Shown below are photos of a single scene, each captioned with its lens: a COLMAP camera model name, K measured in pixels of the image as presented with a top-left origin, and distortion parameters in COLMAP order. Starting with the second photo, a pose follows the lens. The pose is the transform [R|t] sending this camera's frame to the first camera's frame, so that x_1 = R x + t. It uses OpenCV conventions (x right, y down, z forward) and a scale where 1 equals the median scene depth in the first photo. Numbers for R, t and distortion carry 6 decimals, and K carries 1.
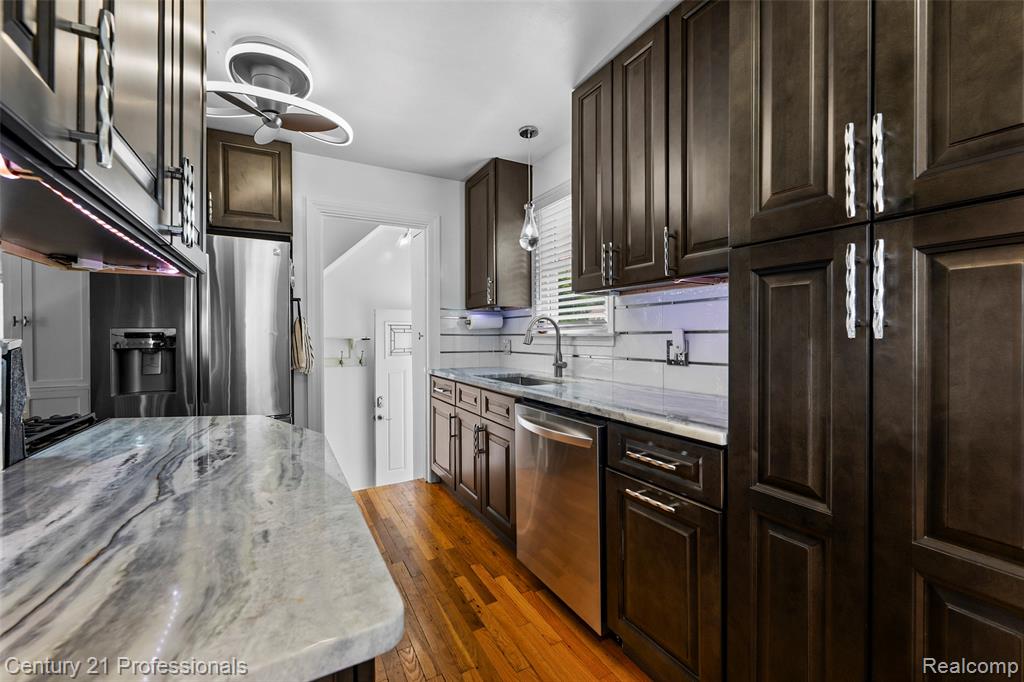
lens RADIAL K [[418.2, 0, 507.2], [0, 418.2, 334.4], [0, 0, 1]] dist [0.003156, -0.000050]
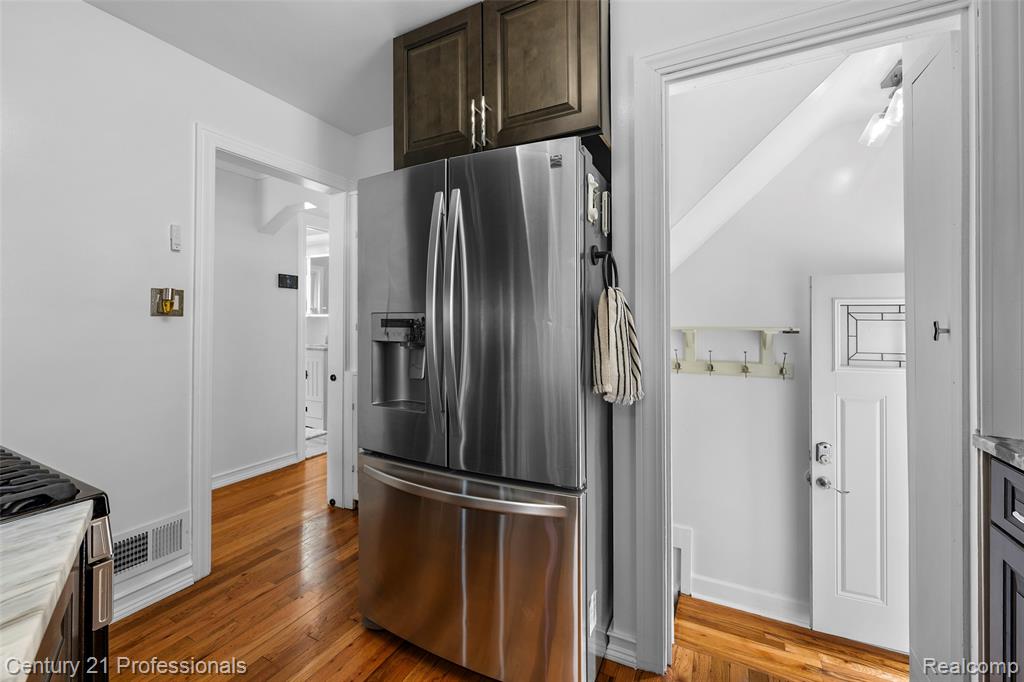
lens RADIAL K [[418.2, 0, 508.0], [0, 418.2, 318.2], [0, 0, 1]] dist [0.003156, -0.000050]
pose [[0.561813, 0.003454, -0.827257, -0.094359], [-0.007077, 0.999975, -0.000631, -0.003597], [0.827234, 0.006209, 0.561823, 0.390310]]
